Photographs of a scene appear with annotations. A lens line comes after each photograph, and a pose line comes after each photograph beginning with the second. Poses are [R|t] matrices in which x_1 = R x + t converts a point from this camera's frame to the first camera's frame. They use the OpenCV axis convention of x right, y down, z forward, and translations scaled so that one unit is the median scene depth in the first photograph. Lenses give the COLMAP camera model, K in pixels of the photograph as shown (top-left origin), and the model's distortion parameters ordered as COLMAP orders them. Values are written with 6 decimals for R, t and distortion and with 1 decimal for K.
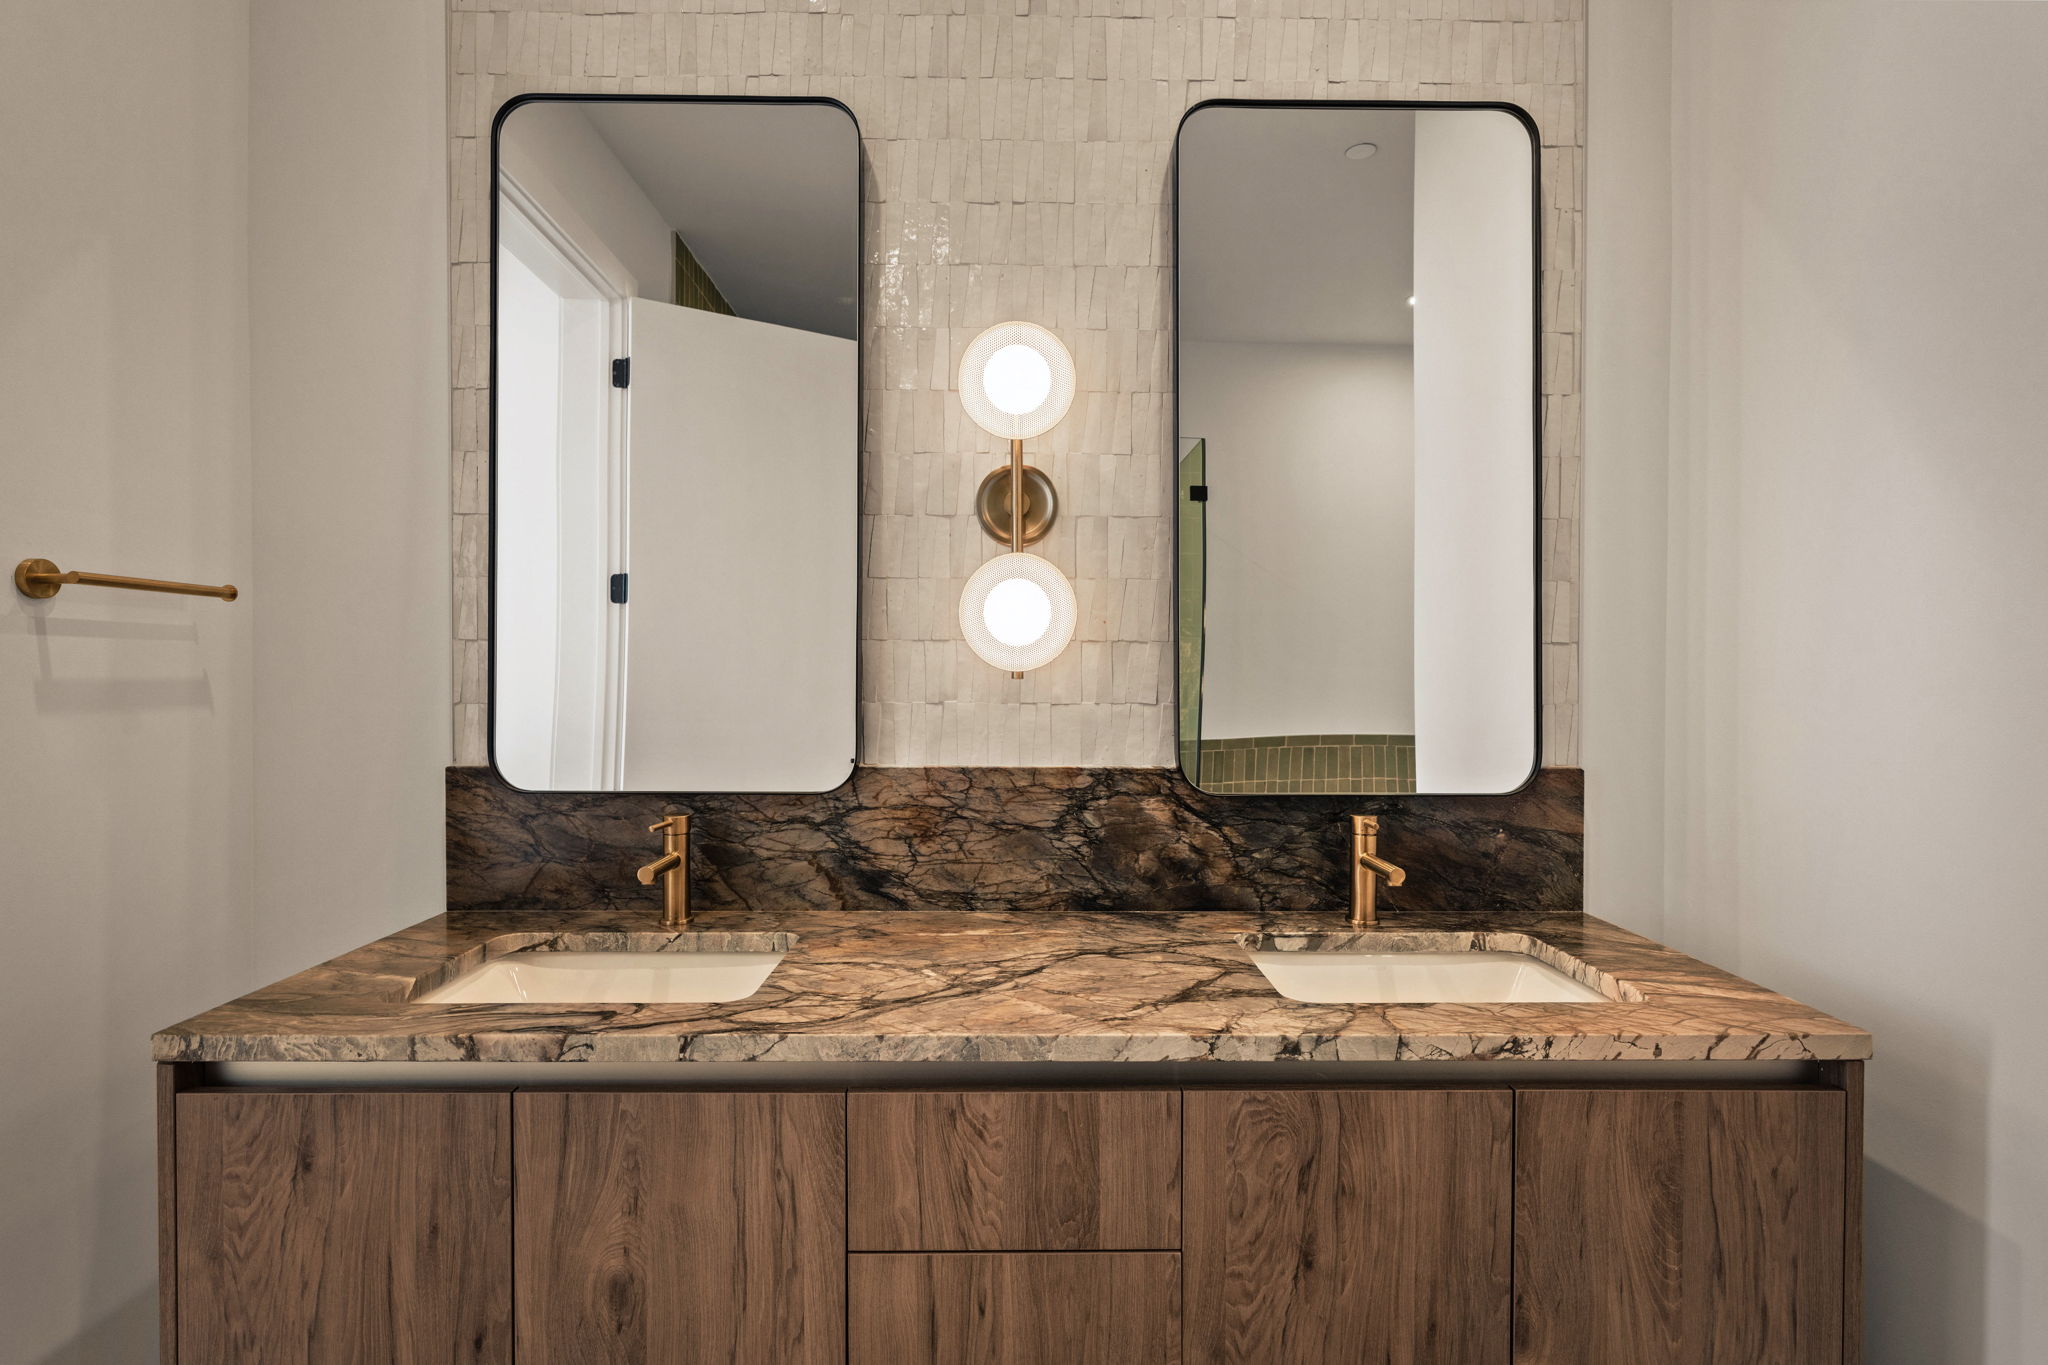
lens RADIAL K [[1013.3, 0, 1014.7], [0, 1013.3, 680.2], [0, 0, 1]] dist [-0.003354, 0.000469]
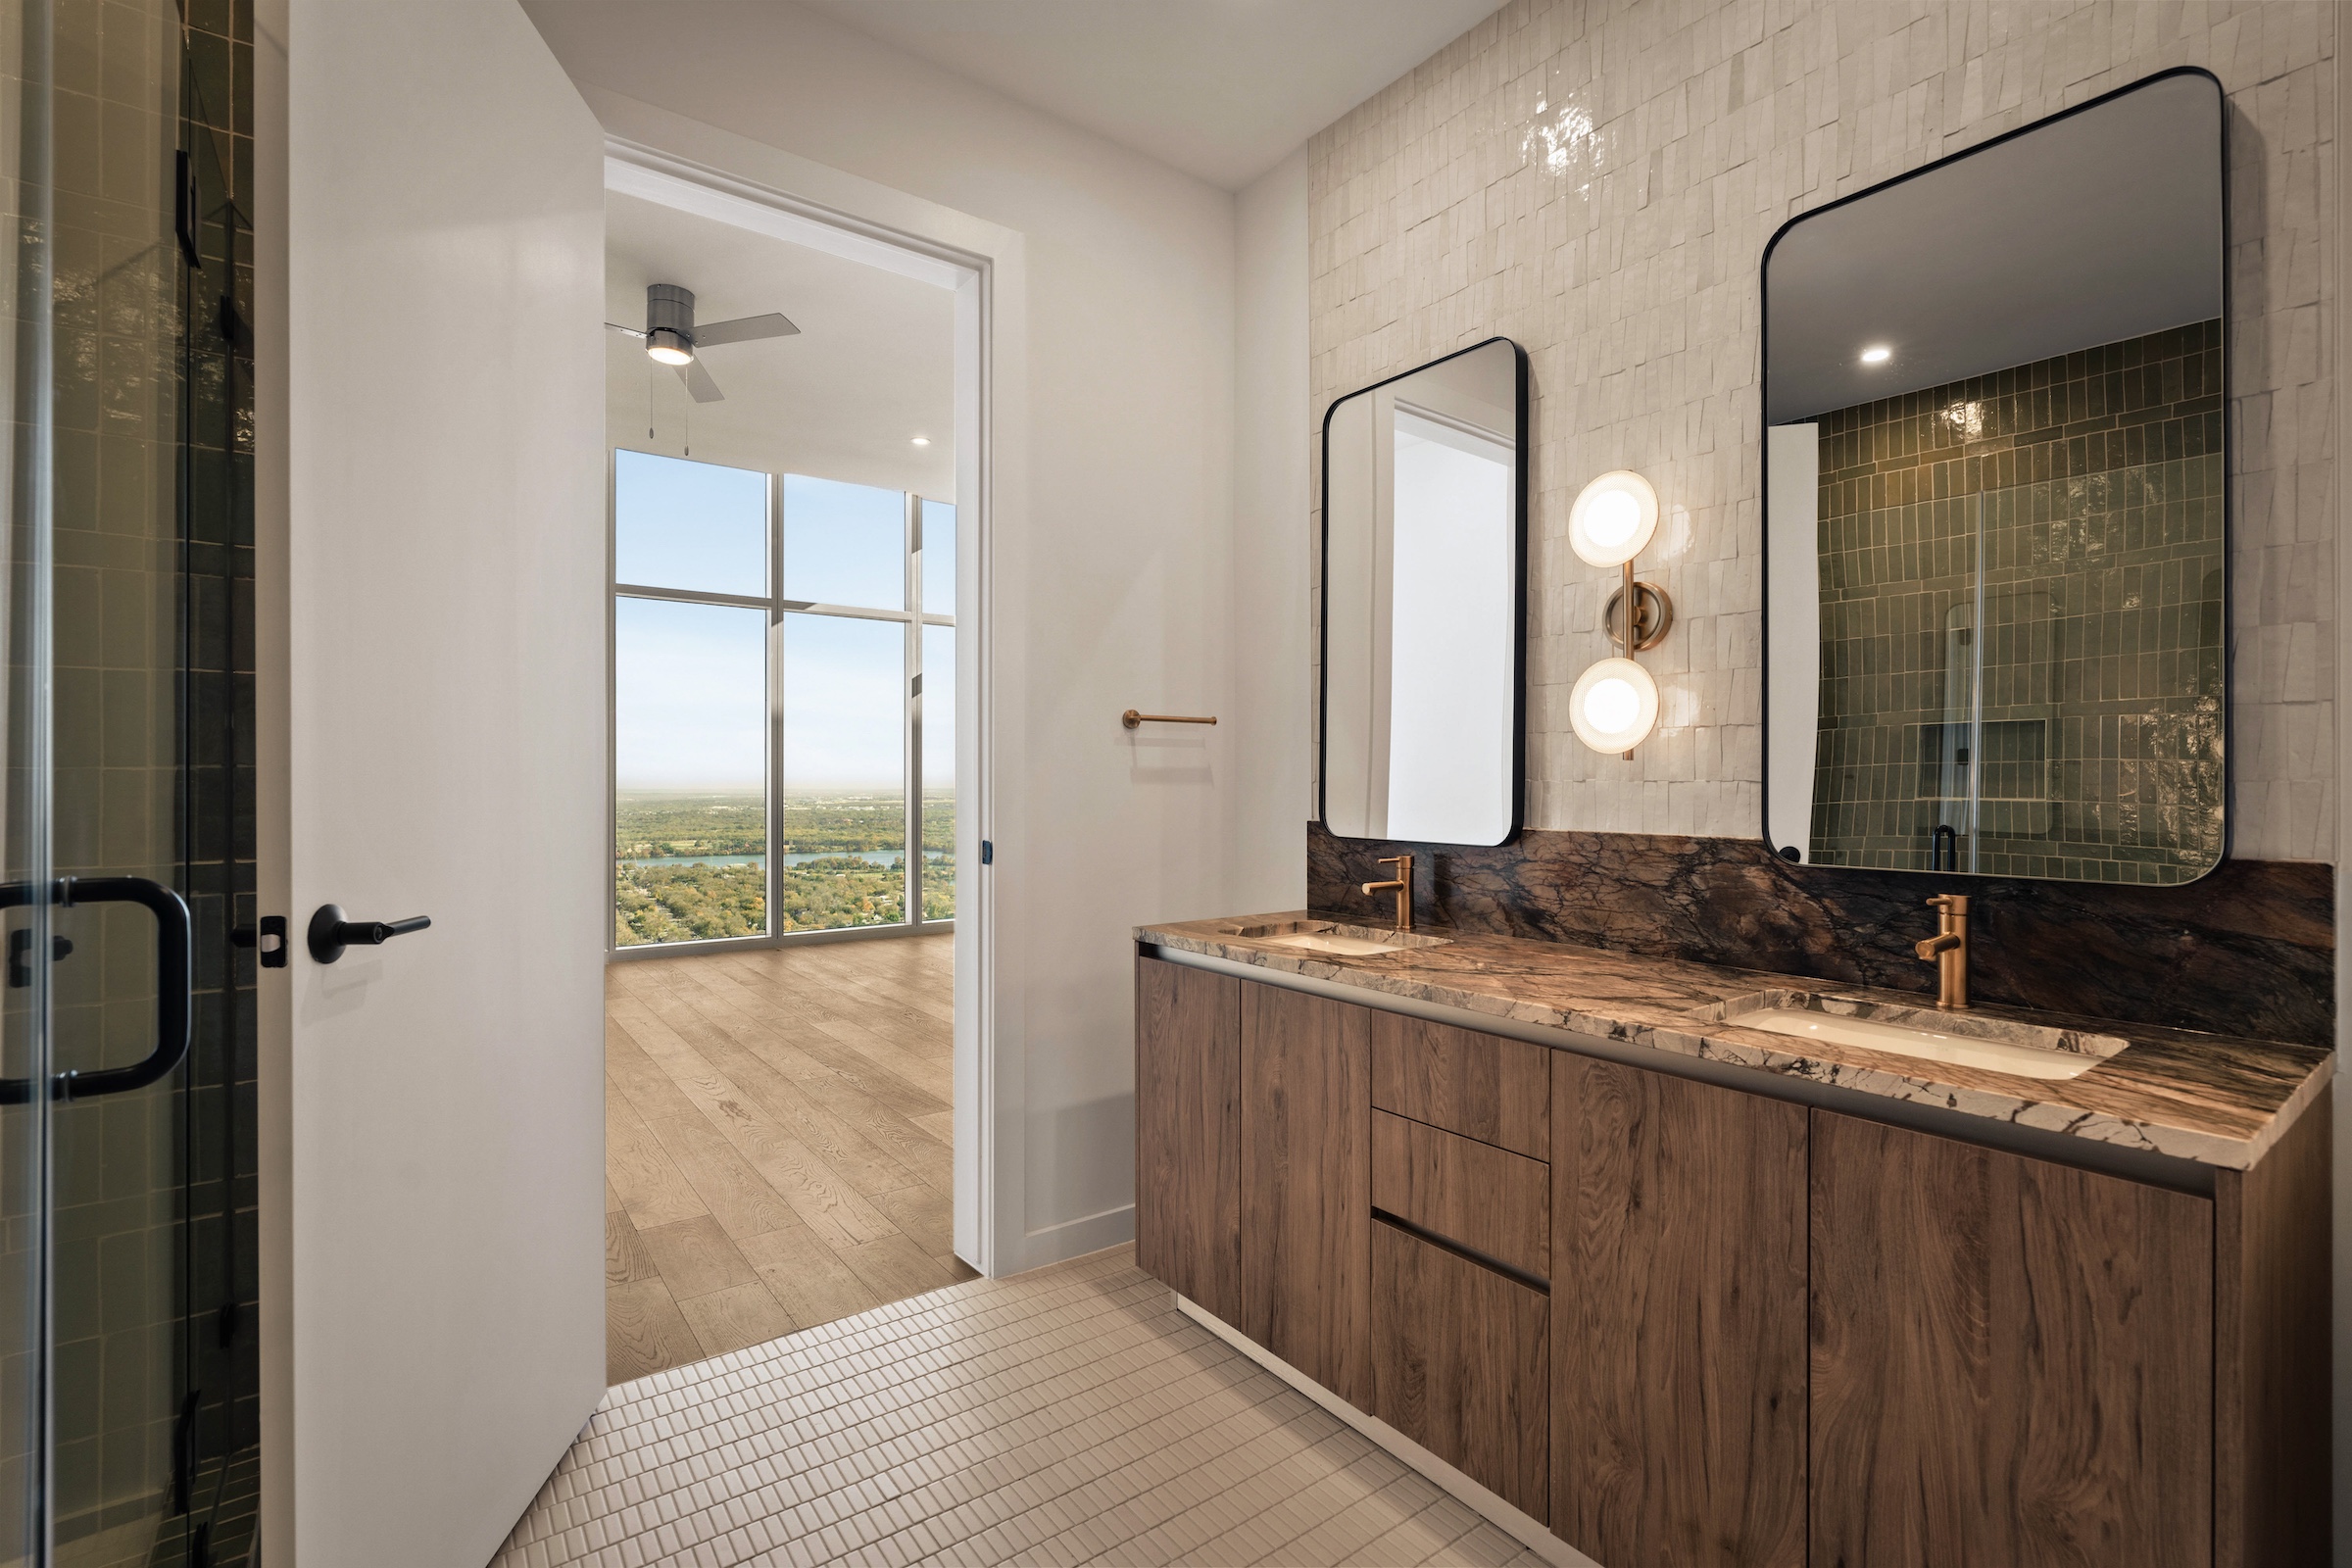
lens RADIAL K [[1079.2, 0, 1177.4], [0, 1079.2, 776.9], [0, 0, 1]] dist [-0.000955, 0.000650]
pose [[0.588854, -0.006862, -0.808210, 0.769998], [-0.004773, 0.999917, -0.011967, 0.038816], [0.808225, 0.010905, 0.588772, -0.208434]]
